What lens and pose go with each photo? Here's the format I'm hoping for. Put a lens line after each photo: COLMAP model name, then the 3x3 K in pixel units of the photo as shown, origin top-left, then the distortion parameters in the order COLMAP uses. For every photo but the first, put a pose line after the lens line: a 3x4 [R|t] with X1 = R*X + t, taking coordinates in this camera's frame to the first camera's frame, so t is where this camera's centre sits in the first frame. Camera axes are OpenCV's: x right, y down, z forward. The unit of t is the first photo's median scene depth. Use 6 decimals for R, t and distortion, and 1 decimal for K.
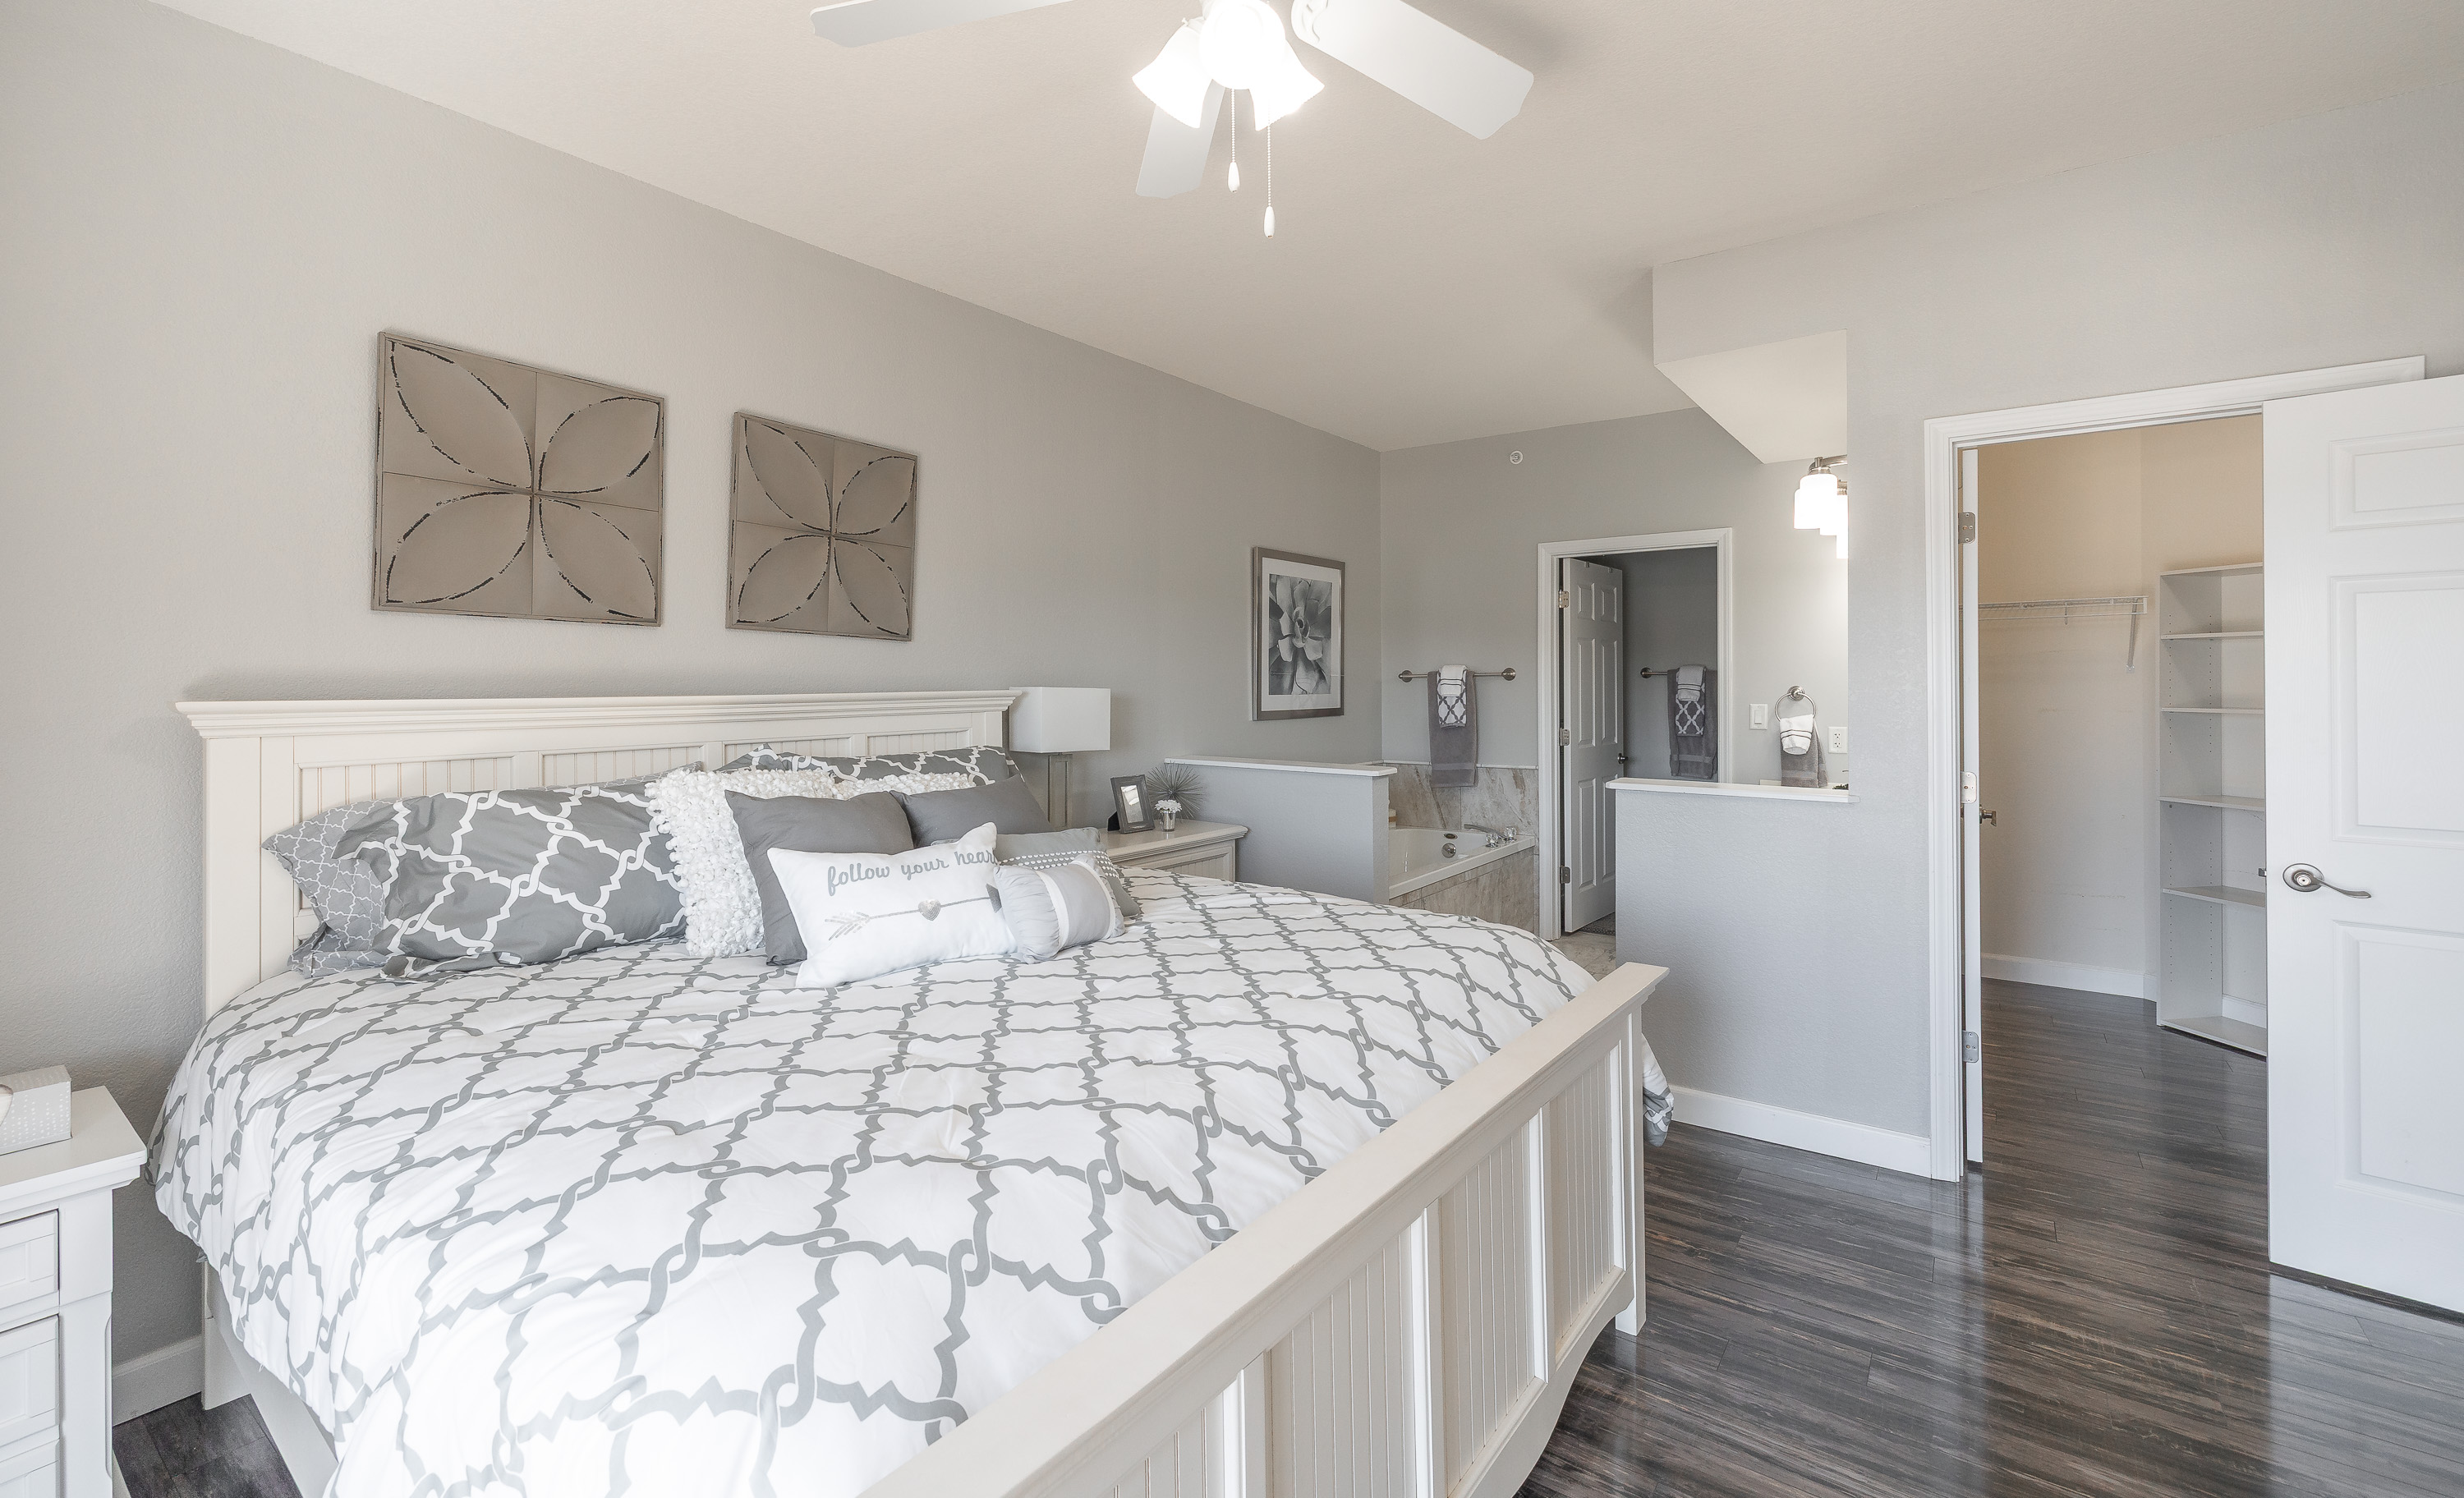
lens RADIAL K [[1037.0, 0, 1232.2], [0, 1037.0, 681.7], [0, 0, 1]] dist [-0.000458, -0.000051]
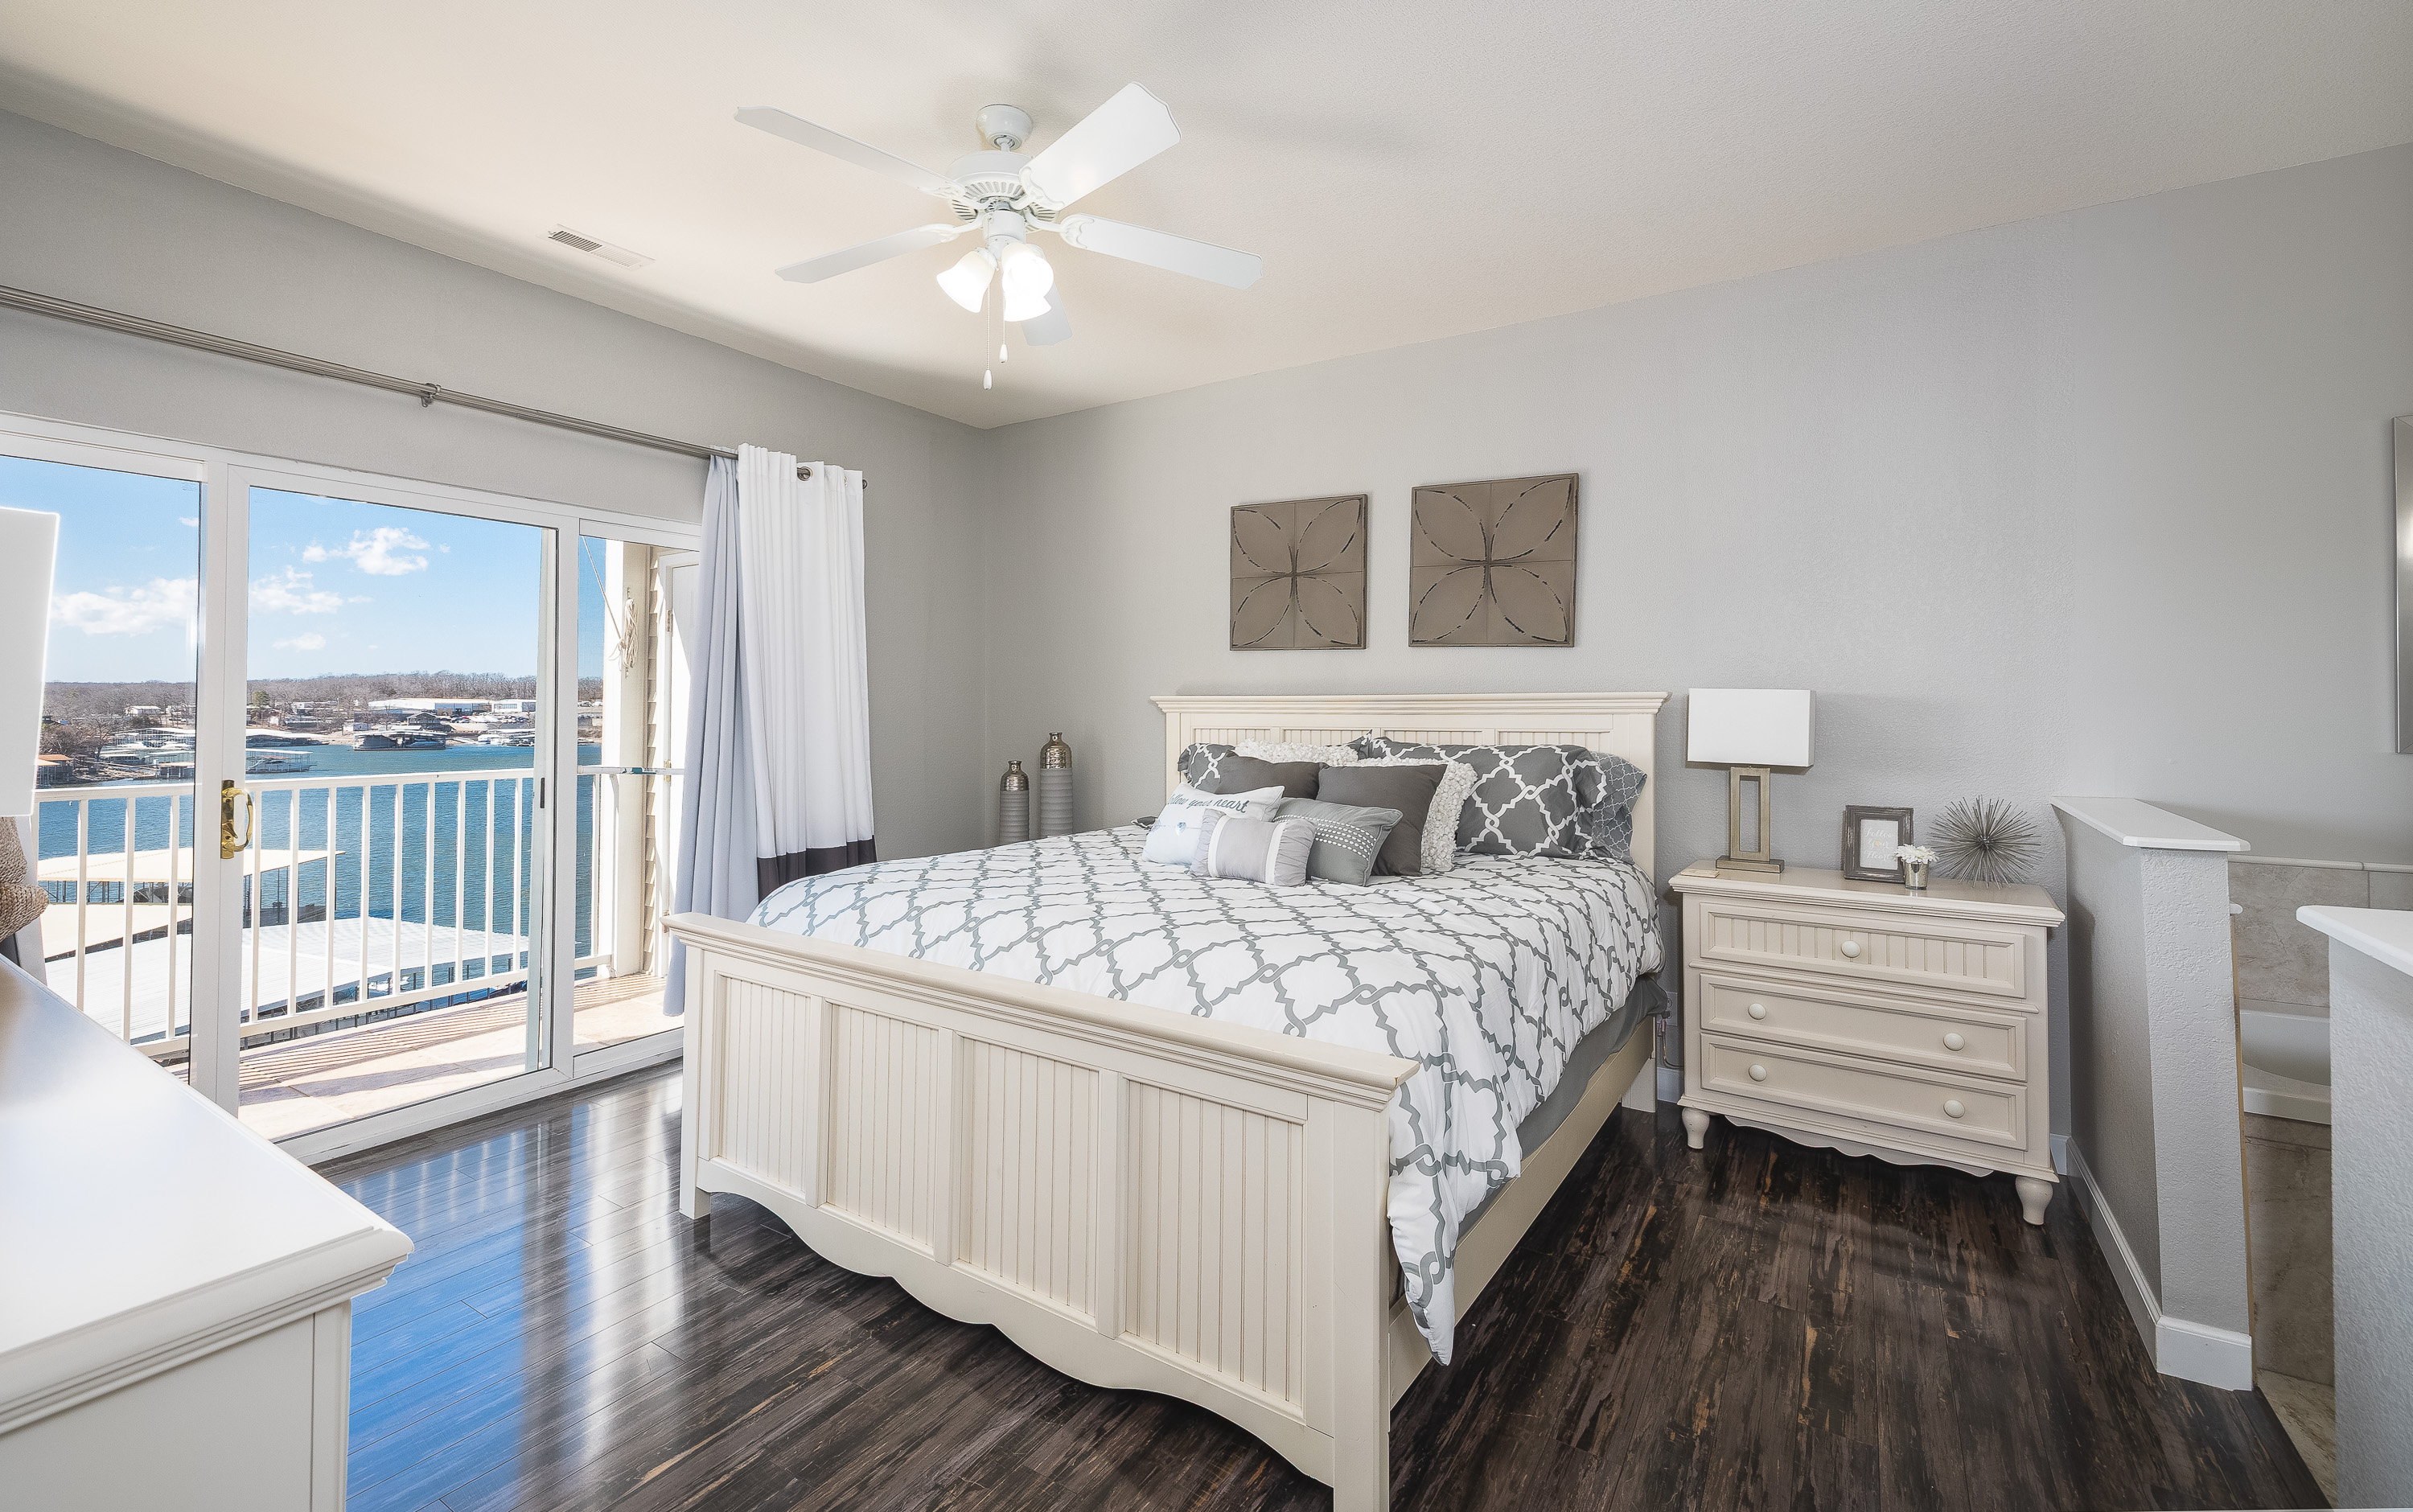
lens RADIAL K [[1012.1, 0, 1205.9], [0, 1012.1, 688.7], [0, 0, 1]] dist [-0.000269, 0.000000]
pose [[0.066822, -0.008145, -0.997732, 0.836450], [0.000035, 0.999967, -0.008161, 0.015604], [0.997765, 0.000510, 0.066821, 0.642240]]
